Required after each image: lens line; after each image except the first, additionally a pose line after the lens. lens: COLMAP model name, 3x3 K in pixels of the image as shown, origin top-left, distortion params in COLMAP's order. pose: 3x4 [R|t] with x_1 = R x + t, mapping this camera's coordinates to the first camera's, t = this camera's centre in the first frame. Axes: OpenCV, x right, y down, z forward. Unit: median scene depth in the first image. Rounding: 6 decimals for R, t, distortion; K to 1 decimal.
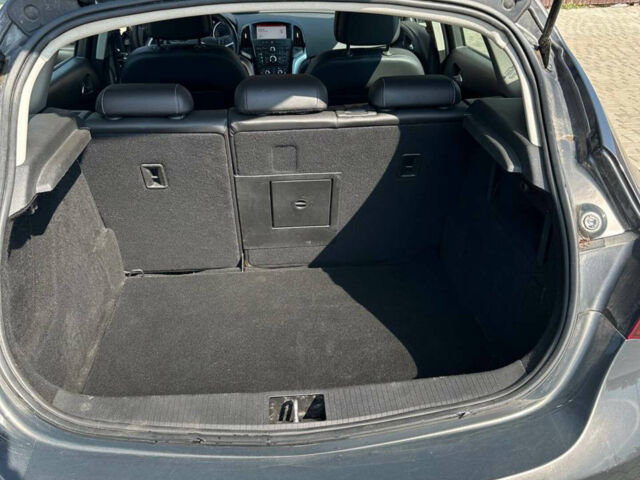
lens RADIAL K [[590.5, 0, 320.0], [0, 590.5, 240.0], [0, 0, 1]] dist [-0.002037, -0.014279]
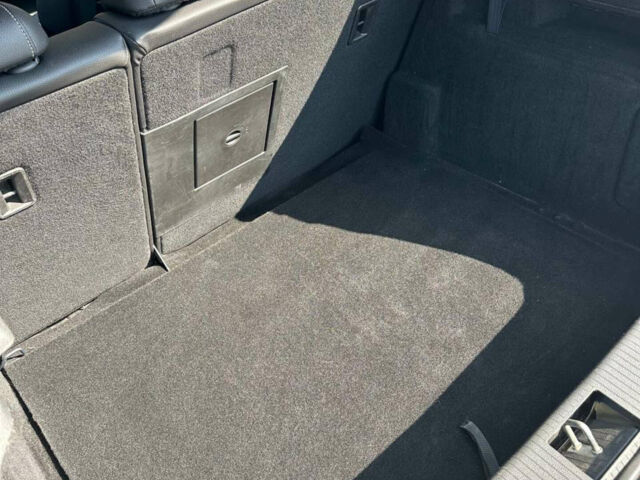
lens RADIAL K [[590.5, 0, 320.0], [0, 590.5, 240.0], [0, 0, 1]] dist [-0.002037, -0.014279]
pose [[0.821769, -0.454729, 0.343391, -0.241050], [0.384029, 0.887178, 0.255808, -0.094707], [-0.420972, -0.078343, 0.903684, 0.376697]]
